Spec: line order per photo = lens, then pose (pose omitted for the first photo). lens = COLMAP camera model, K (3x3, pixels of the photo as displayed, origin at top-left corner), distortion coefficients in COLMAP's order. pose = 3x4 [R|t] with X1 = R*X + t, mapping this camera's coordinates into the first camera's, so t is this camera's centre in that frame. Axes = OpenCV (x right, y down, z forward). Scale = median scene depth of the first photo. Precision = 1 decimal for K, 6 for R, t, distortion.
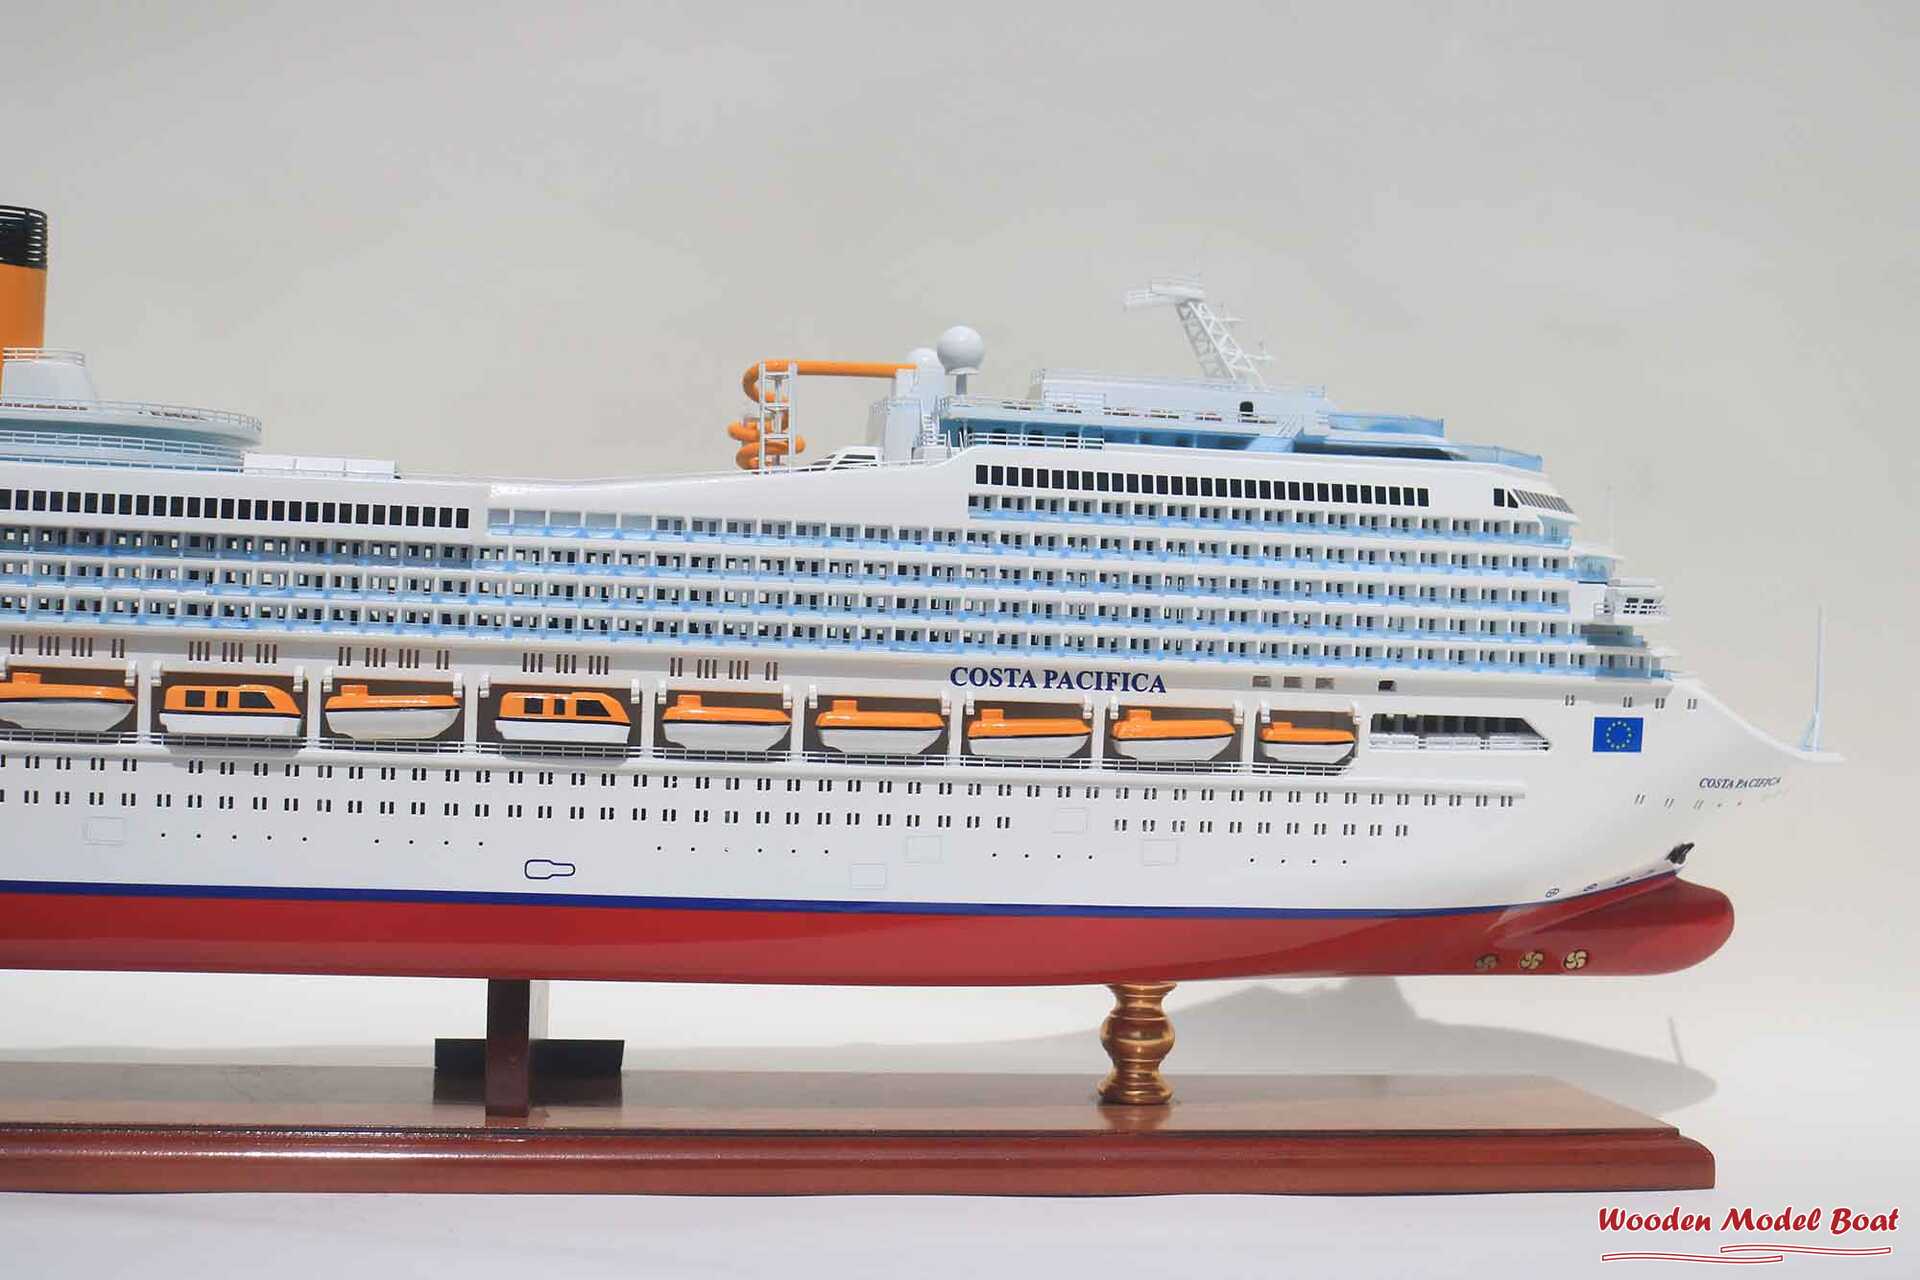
lens RADIAL K [[2425.1, 0, 943.5], [0, 2425.1, 643.7], [0, 0, 1]] dist [-0.096238, 0.077668]
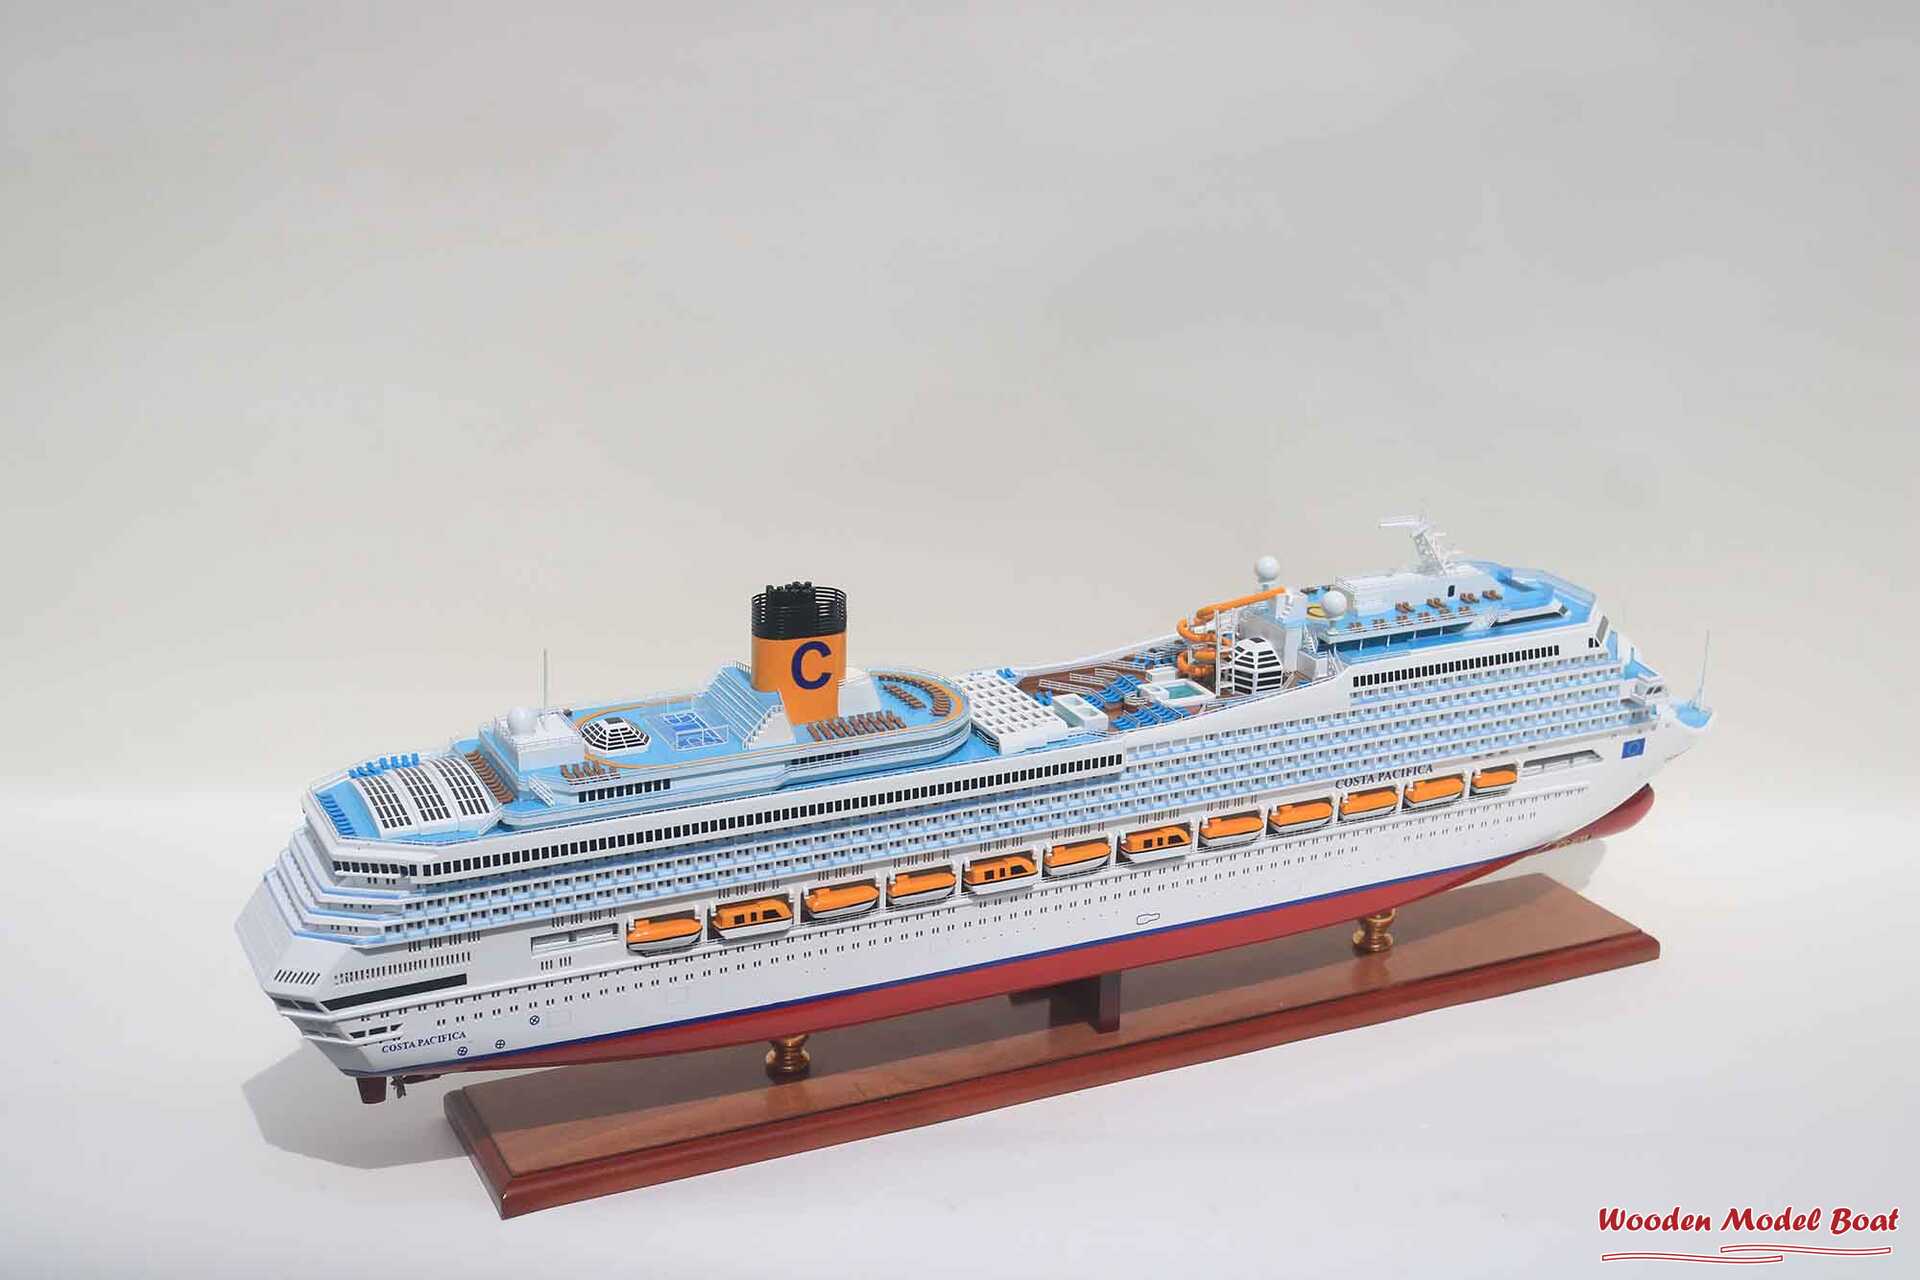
lens RADIAL K [[2425.1, 0, 943.5], [0, 2425.1, 643.7], [0, 0, 1]] dist [-0.096238, 0.077668]
pose [[0.964174, -0.103750, 0.244140, -0.728692], [0.018587, 0.944505, 0.327971, -0.702337], [-0.264619, -0.311683, 0.912595, -0.581109]]
